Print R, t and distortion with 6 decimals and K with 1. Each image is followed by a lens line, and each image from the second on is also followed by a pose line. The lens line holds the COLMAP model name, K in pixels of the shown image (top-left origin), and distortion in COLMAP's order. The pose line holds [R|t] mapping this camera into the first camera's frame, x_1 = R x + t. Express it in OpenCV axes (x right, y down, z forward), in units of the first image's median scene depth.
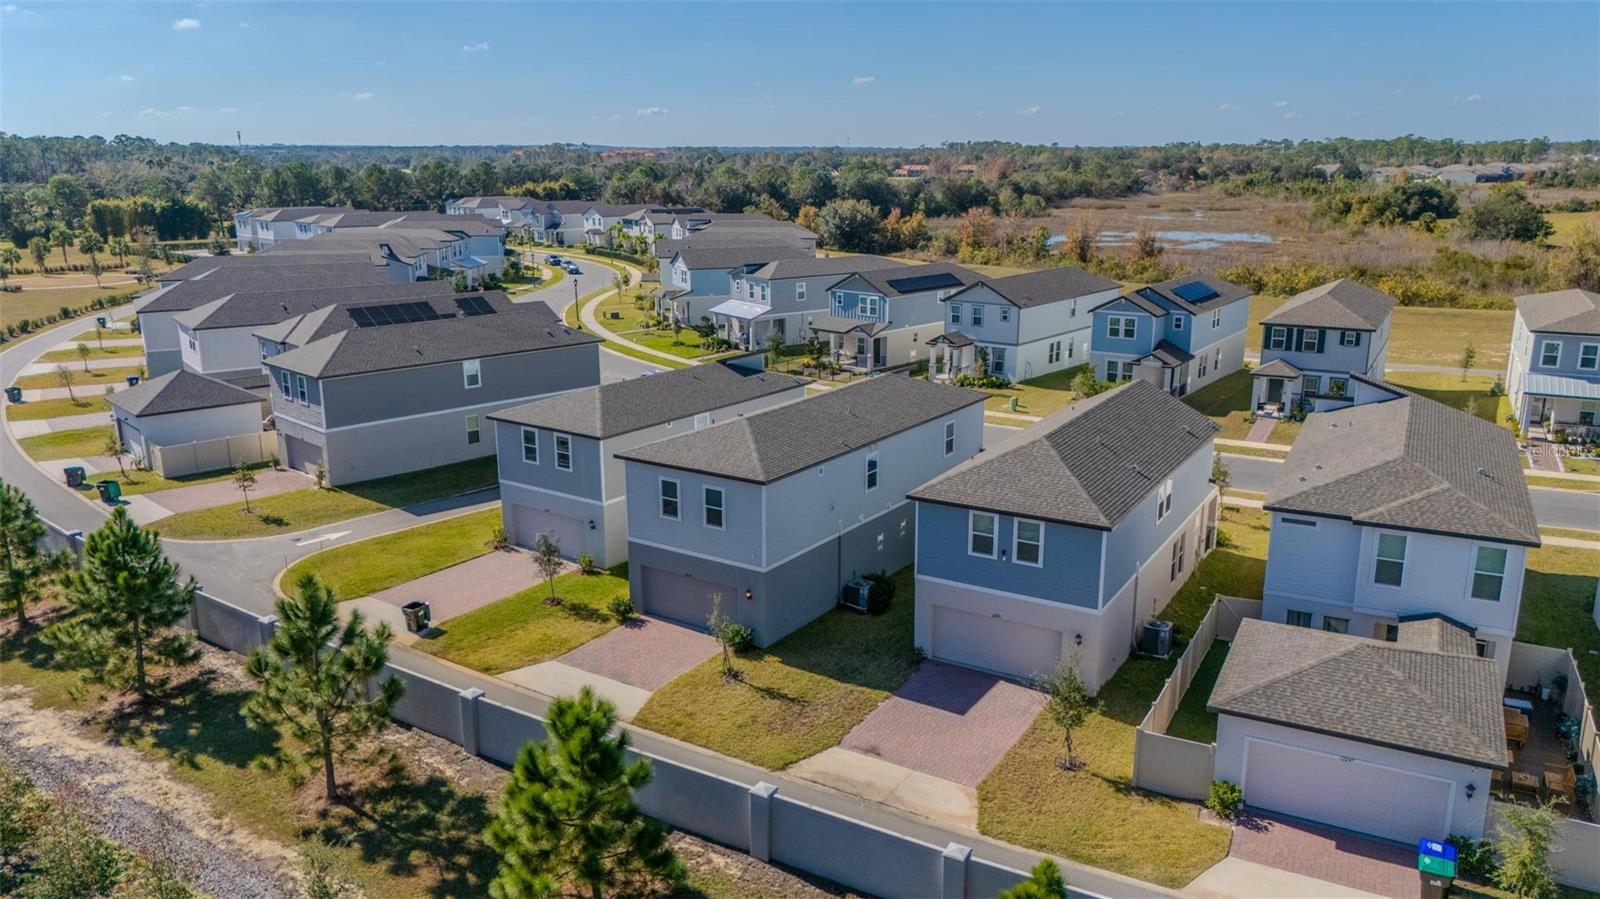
lens RADIAL K [[1174.1, 0, 804.8], [0, 1174.1, 452.8], [0, 0, 1]] dist [0.080884, -0.084014]
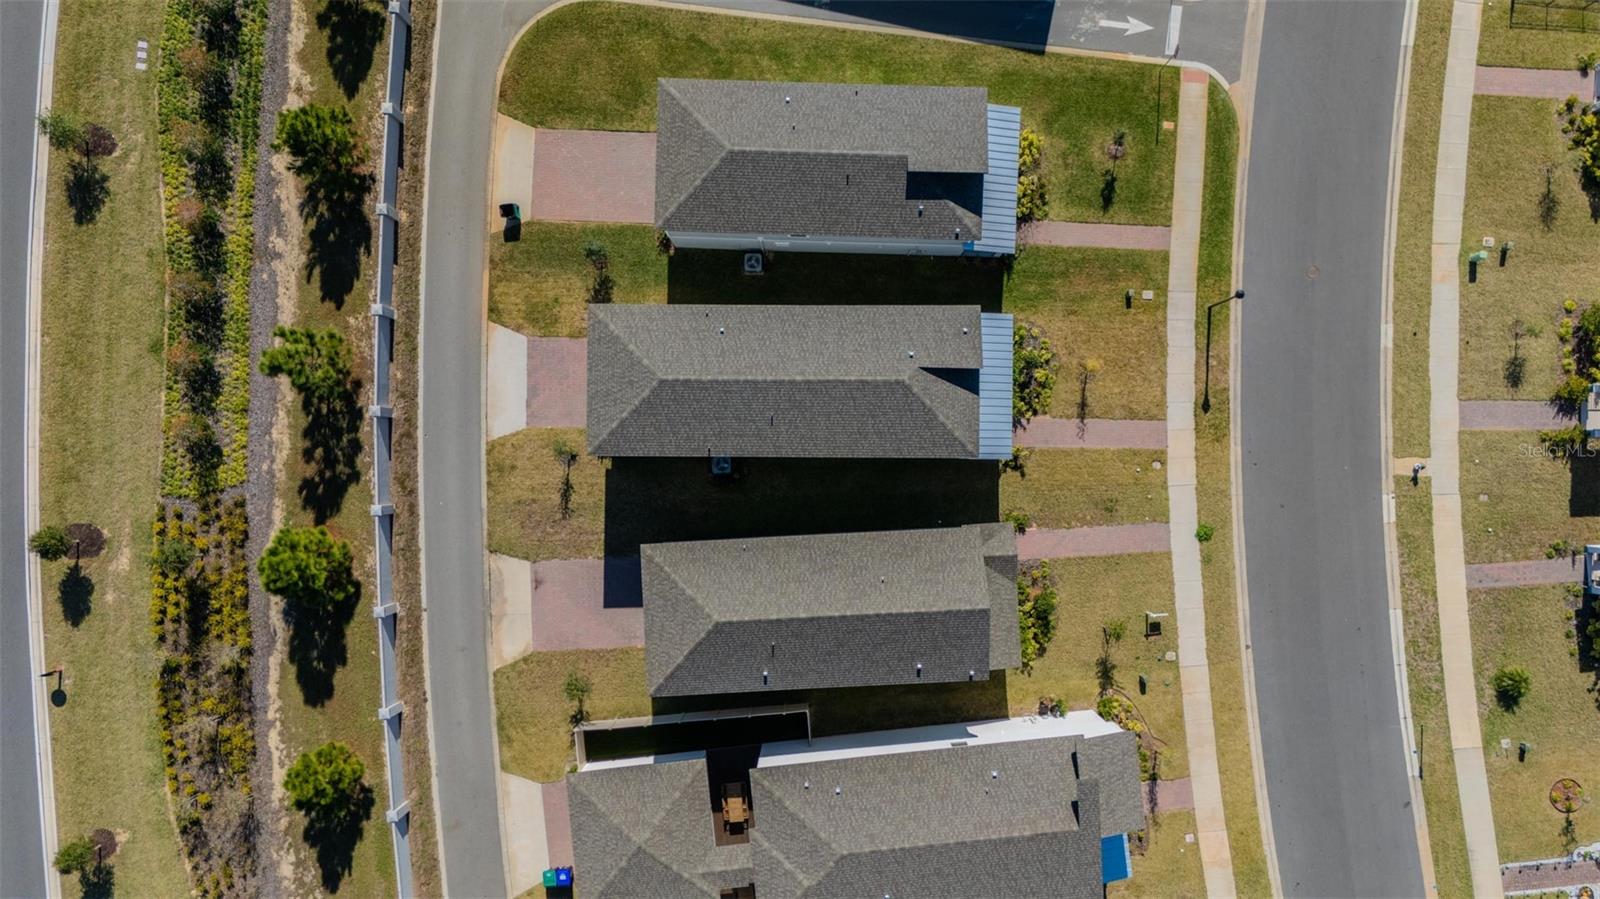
lens RADIAL K [[1174.1, 0, 804.8], [0, 1174.1, 452.8], [0, 0, 1]] dist [0.080884, -0.084014]
pose [[0.554359, 0.832098, -0.017316, 0.070848], [-0.199444, 0.153015, 0.967889, -0.741939], [0.808027, -0.533104, 0.250782, 0.480055]]
